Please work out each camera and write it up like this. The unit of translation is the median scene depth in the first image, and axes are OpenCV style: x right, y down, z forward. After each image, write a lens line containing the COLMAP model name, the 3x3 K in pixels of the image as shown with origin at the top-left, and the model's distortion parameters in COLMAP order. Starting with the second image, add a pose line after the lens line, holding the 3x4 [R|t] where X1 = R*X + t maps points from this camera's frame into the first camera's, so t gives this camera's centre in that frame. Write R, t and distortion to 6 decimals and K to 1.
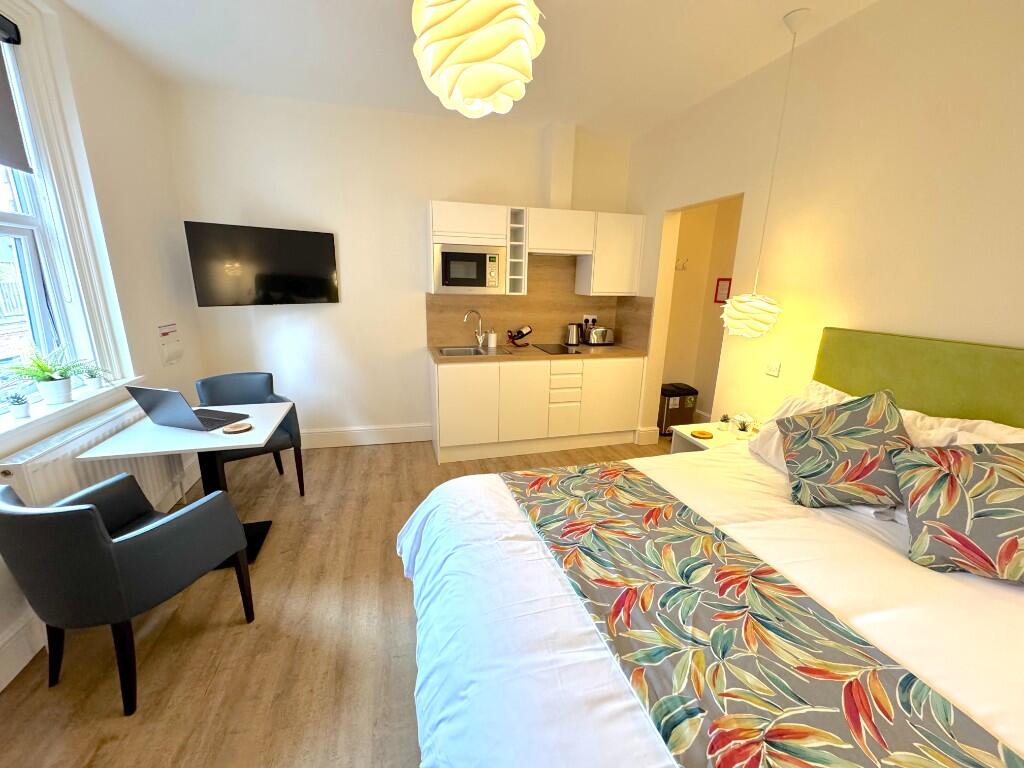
lens RADIAL K [[408.2, 0, 511.2], [0, 408.2, 384.5], [0, 0, 1]] dist [-0.002988, 0.000353]
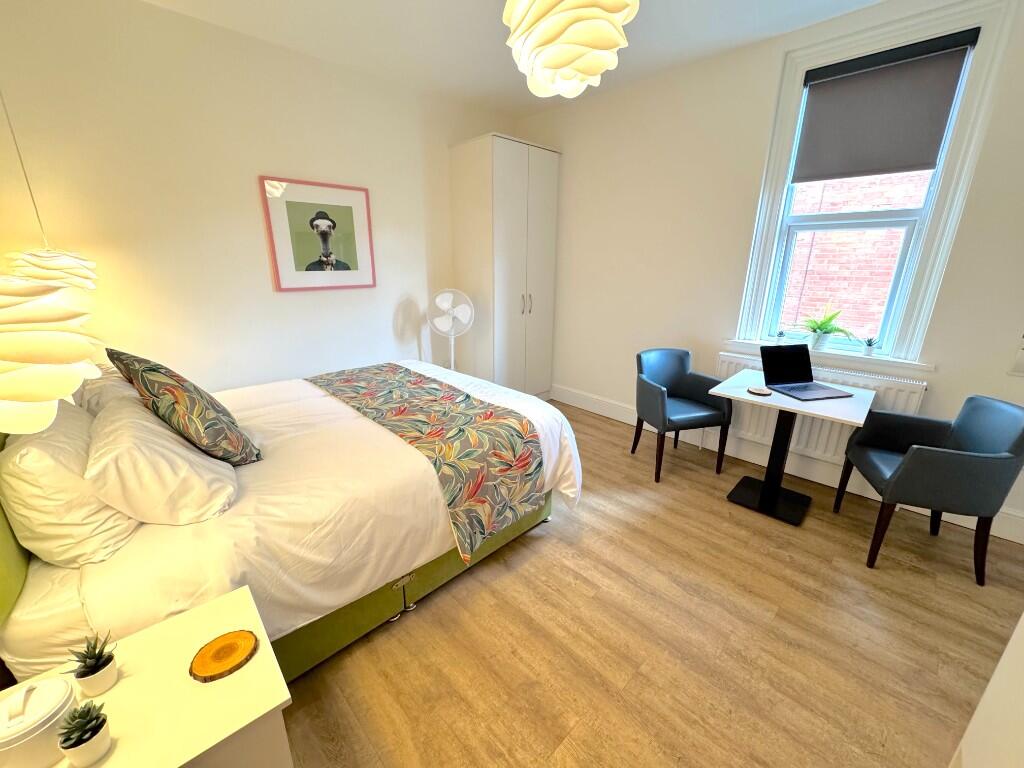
lens RADIAL K [[408.2, 0, 511.2], [0, 408.2, 384.5], [0, 0, 1]] dist [-0.002988, 0.000353]
pose [[-0.877918, 0.116664, -0.464381, 0.284170], [-0.139219, 0.865765, 0.480697, -0.222202], [0.458124, 0.486663, -0.743829, 0.942624]]
